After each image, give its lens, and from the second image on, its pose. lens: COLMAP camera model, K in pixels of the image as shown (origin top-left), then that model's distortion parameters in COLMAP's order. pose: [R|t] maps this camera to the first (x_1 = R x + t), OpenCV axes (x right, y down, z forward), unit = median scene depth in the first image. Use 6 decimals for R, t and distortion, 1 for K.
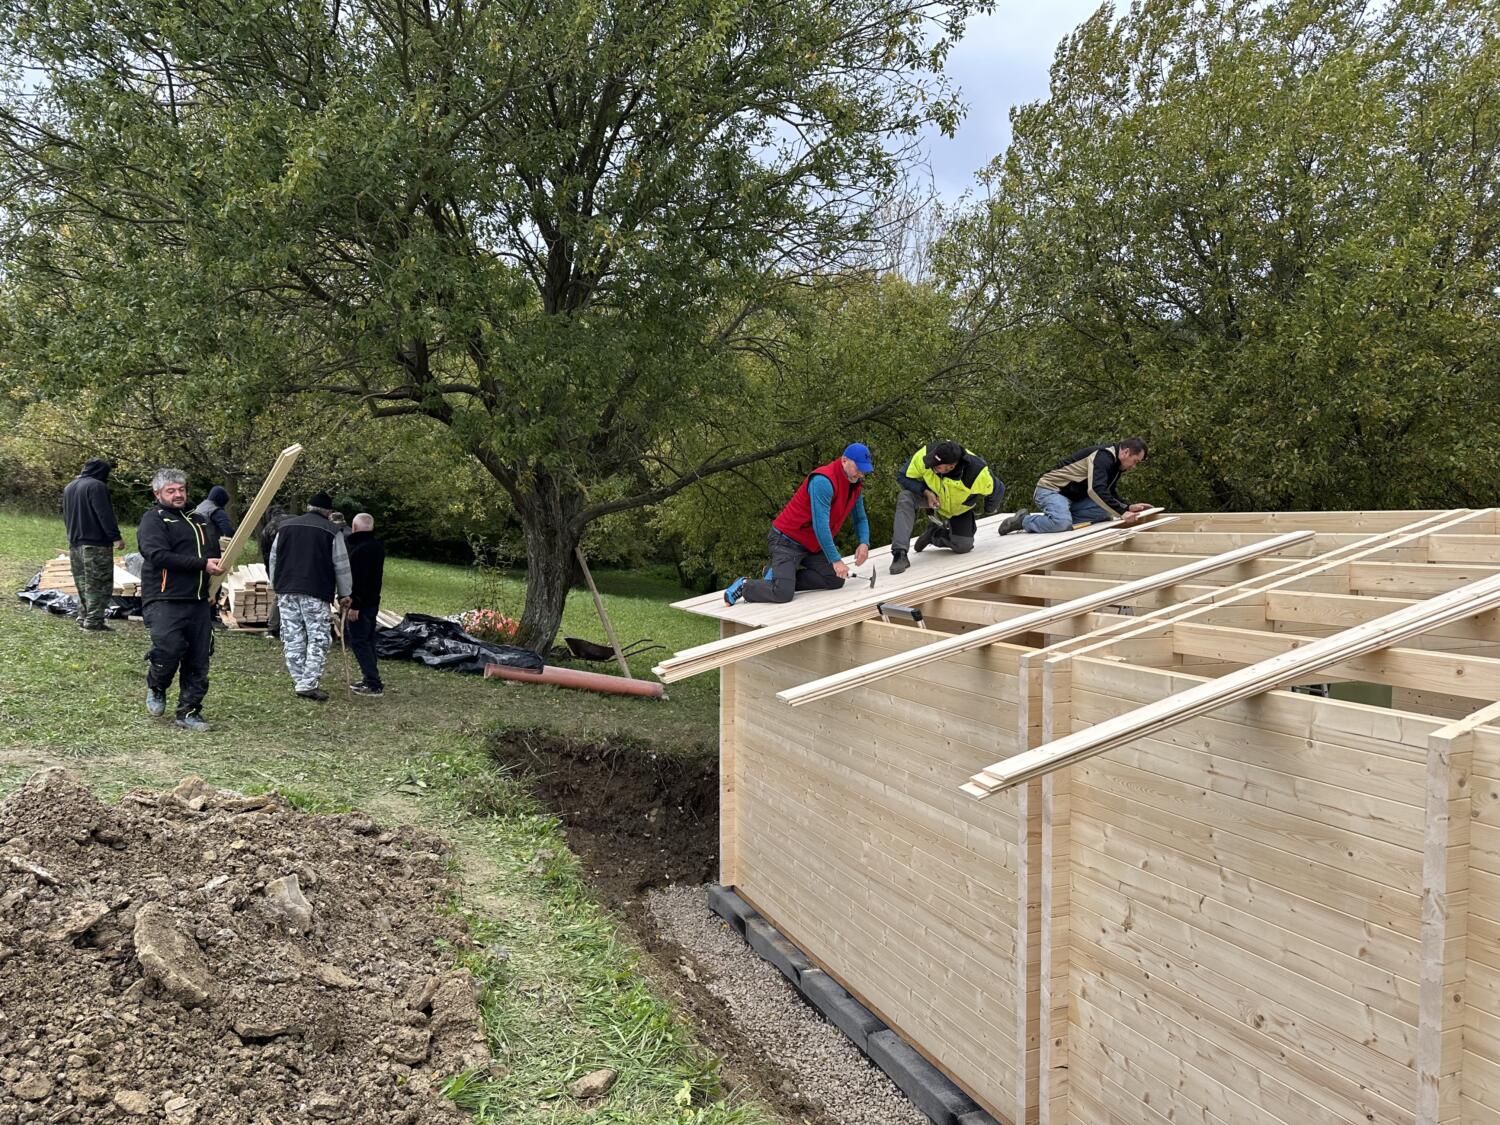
lens RADIAL K [[1028.1, 0, 750.5], [0, 1028.1, 518.4], [0, 0, 1]] dist [0.002301, -0.100743]
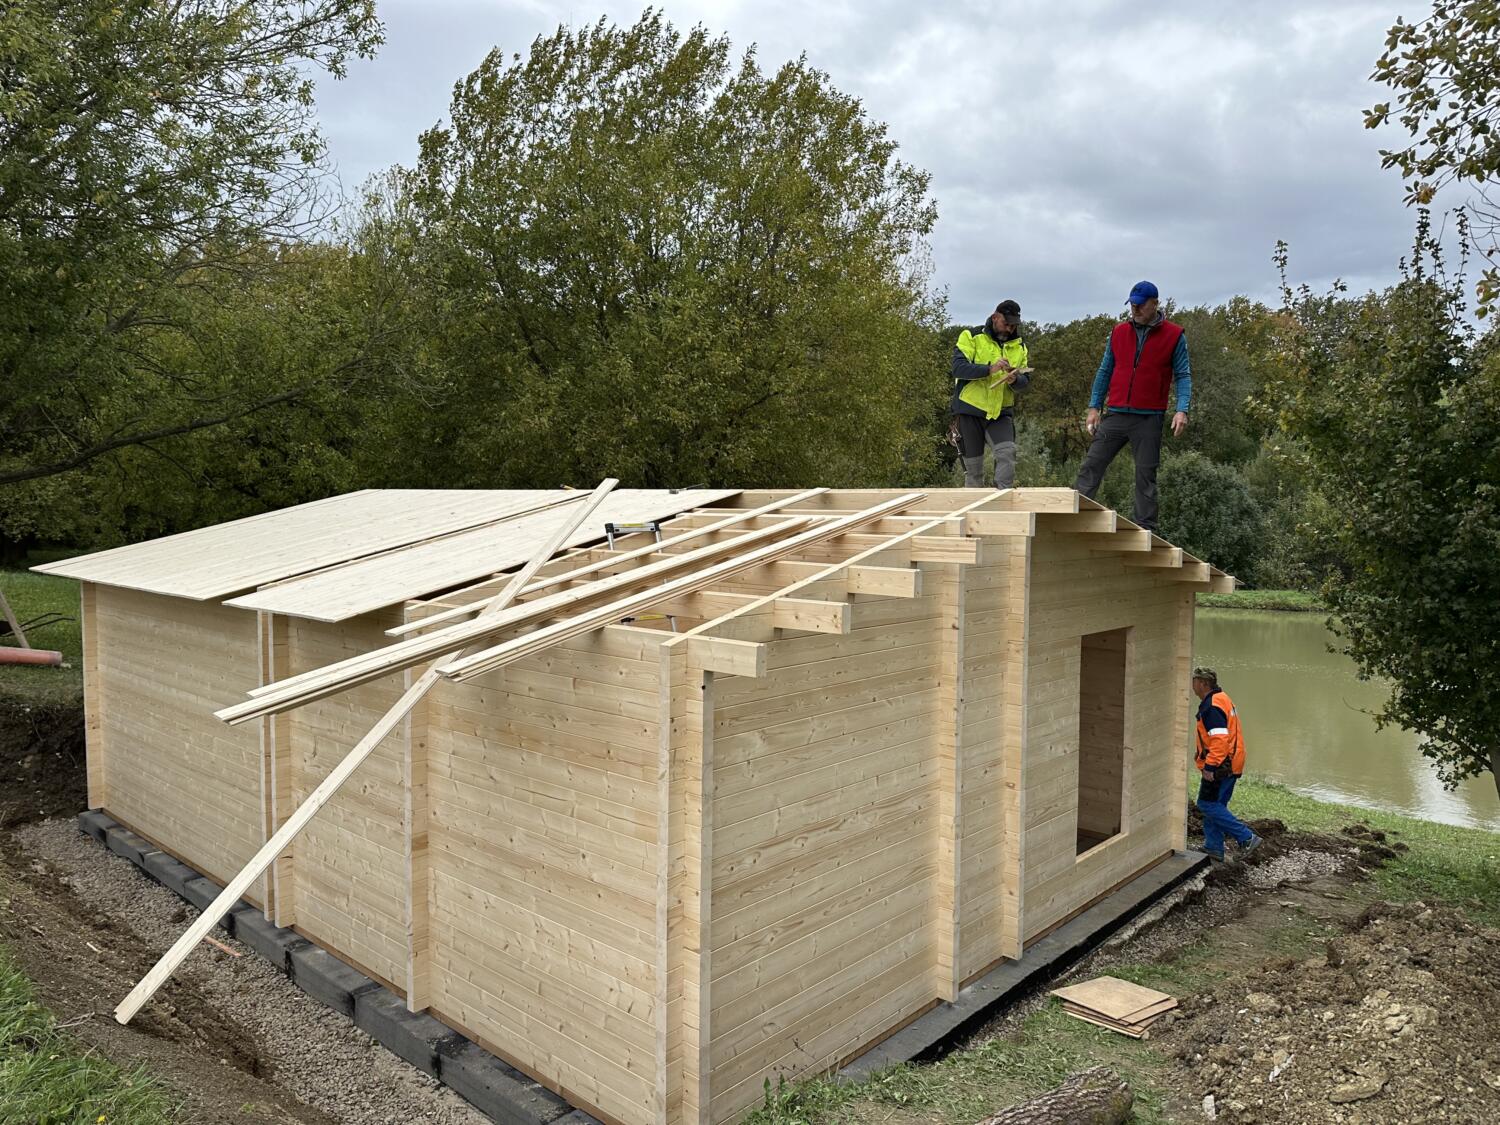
lens RADIAL K [[1053.5, 0, 848.8], [0, 1053.5, 563.2], [0, 0, 1]] dist [-0.001719, -0.031215]
pose [[0.882174, -0.023656, 0.470329, 0.190766], [-0.007711, 0.997878, 0.064653, -0.001863], [-0.470860, -0.060662, 0.880120, -0.441613]]
